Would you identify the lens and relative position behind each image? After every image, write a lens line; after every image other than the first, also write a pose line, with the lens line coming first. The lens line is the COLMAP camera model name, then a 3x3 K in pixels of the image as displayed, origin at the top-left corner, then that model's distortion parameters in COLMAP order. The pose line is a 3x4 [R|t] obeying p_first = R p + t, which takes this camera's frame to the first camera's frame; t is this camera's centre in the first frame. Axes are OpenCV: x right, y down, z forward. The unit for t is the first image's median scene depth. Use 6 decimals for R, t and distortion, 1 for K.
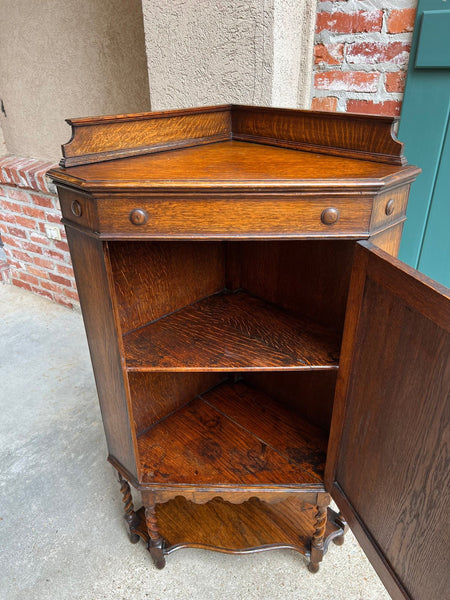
lens RADIAL K [[454.6, 0, 230.1], [0, 454.6, 305.4], [0, 0, 1]] dist [0.051960, -0.063679]
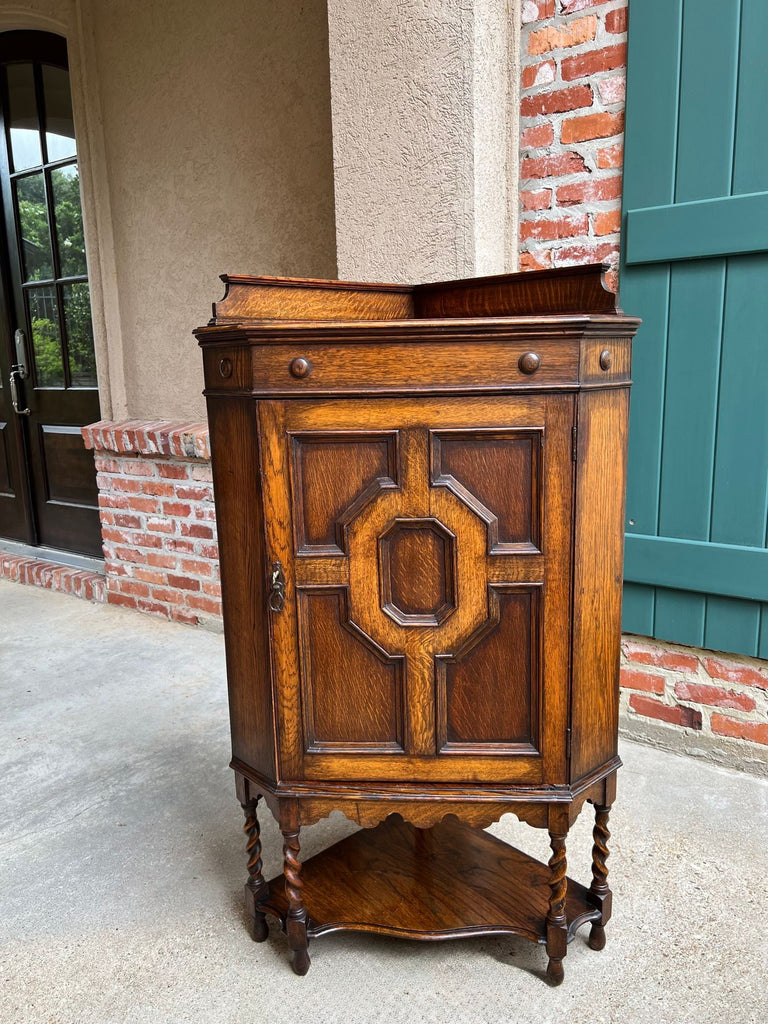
lens RADIAL K [[775.8, 0, 389.5], [0, 775.8, 514.9], [0, 0, 1]] dist [0.051960, -0.063679]
pose [[0.999410, -0.009502, -0.033013, 0.006164], [-0.000788, 0.954390, -0.298562, 0.340826], [0.034344, 0.298412, 0.953819, -0.191766]]
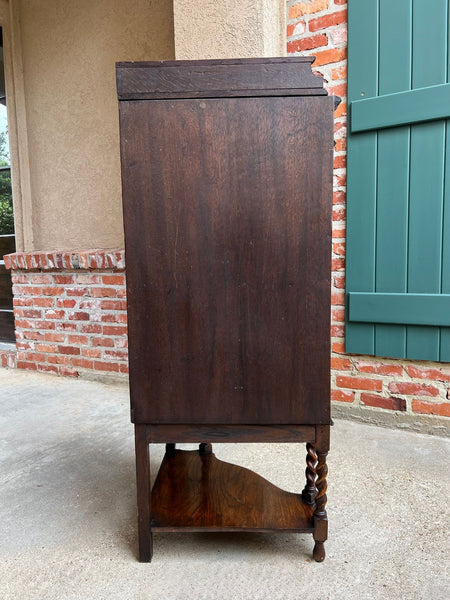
lens RADIAL K [[454.6, 0, 223.9], [0, 454.6, 302.5], [0, 0, 1]] dist [0.051960, -0.063679]
pose [[0.997049, -0.021907, 0.073570, -0.142051], [0.048894, 0.920085, -0.388656, 0.520853], [-0.059176, 0.391106, 0.918441, 0.008936]]
